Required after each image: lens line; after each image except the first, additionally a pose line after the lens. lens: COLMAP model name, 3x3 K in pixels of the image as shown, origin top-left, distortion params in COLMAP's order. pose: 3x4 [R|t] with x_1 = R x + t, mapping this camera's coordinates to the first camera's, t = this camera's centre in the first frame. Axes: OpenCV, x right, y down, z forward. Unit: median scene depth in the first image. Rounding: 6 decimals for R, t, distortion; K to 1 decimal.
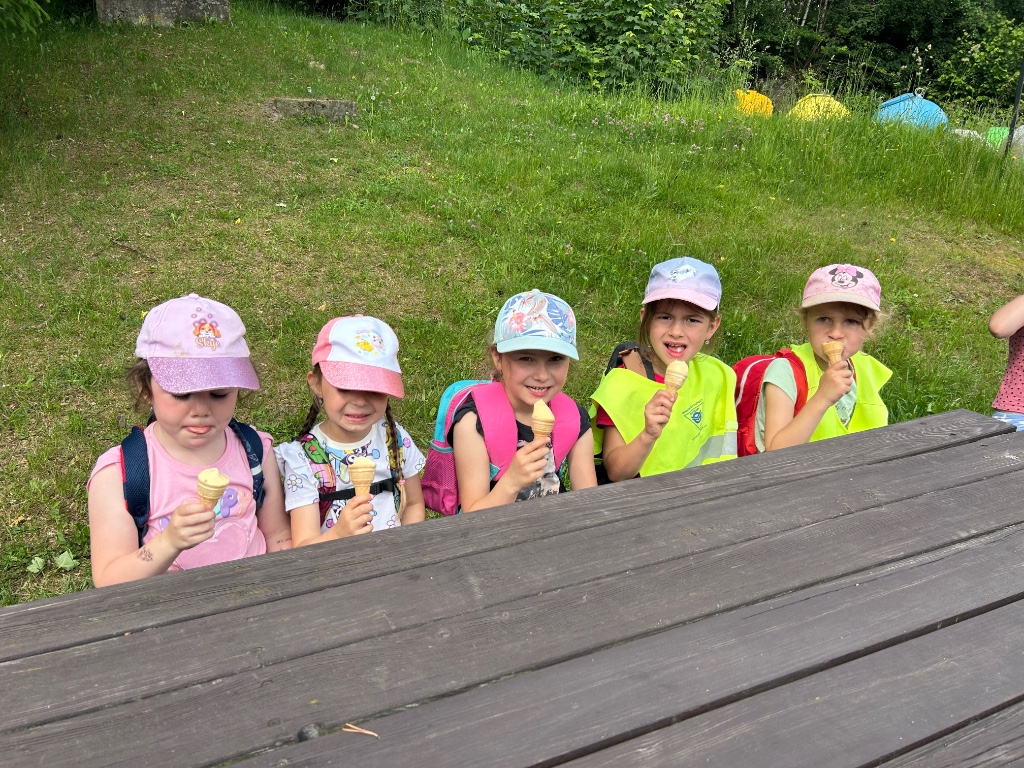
lens RADIAL K [[792.5, 0, 512.0], [0, 792.5, 384.0], [0, 0, 1]] dist [0.094309, -0.093677]
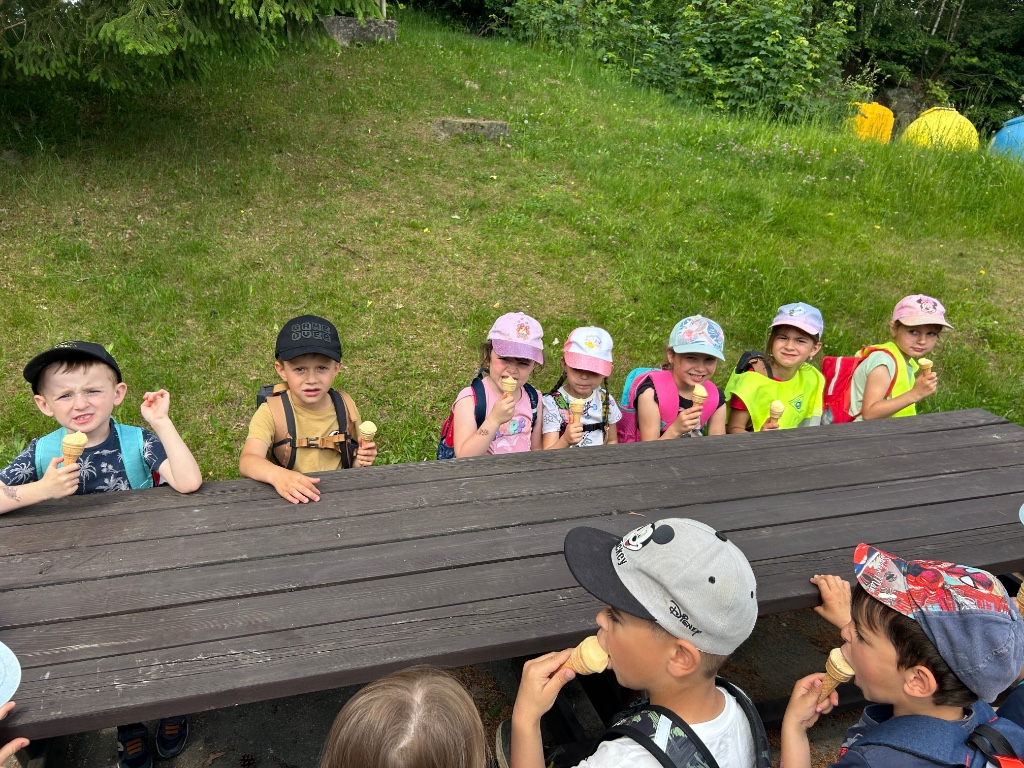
lens RADIAL K [[792.5, 0, 512.0], [0, 792.5, 384.0], [0, 0, 1]] dist [0.094309, -0.093677]
pose [[0.991450, 0.069571, -0.110396, -0.043375], [-0.068192, 0.997540, 0.016219, 0.005989], [0.111253, -0.008552, 0.993755, -0.179259]]
